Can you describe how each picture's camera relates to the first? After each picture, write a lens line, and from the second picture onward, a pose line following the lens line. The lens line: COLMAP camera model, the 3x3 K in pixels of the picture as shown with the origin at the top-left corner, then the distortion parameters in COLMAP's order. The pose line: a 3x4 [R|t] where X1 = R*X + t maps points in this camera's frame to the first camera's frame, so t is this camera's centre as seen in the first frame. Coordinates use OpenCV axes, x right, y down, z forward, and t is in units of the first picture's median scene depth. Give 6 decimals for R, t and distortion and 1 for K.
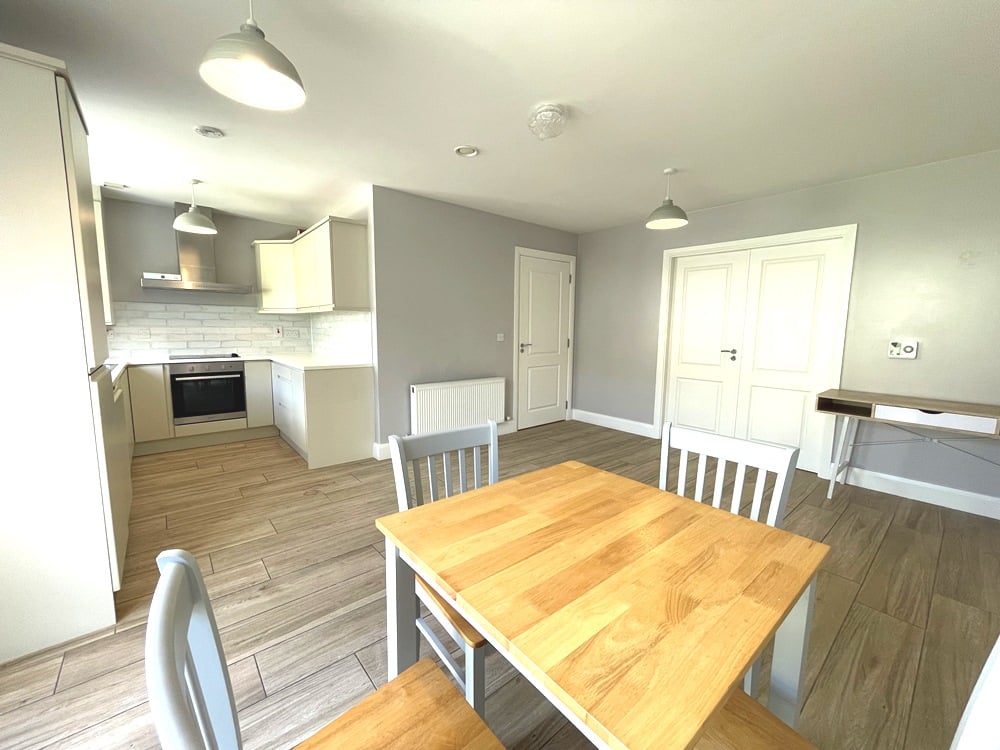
lens RADIAL K [[404.8, 0, 500.0], [0, 404.8, 375.0], [0, 0, 1]] dist [-0.002177, -0.000086]
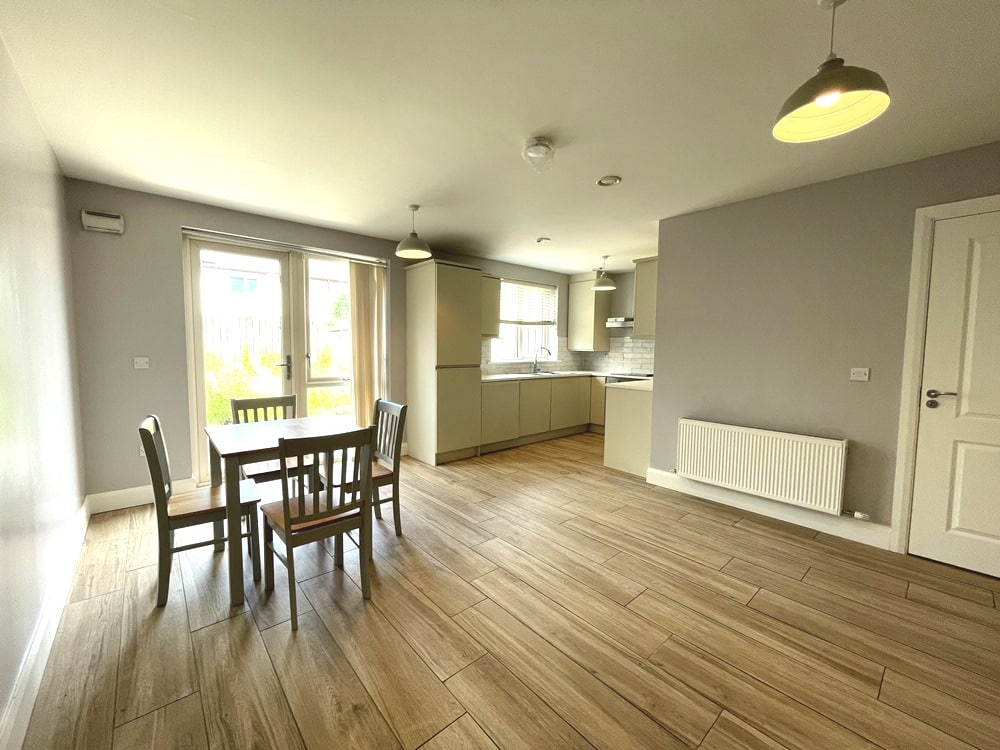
lens RADIAL K [[404.8, 0, 500.0], [0, 404.8, 375.0], [0, 0, 1]] dist [-0.002177, -0.000086]
pose [[0.019752, 0.060479, -0.997974, 0.668099], [-0.130015, 0.989848, 0.057414, -0.066091], [0.991315, 0.128618, 0.027415, 0.533699]]
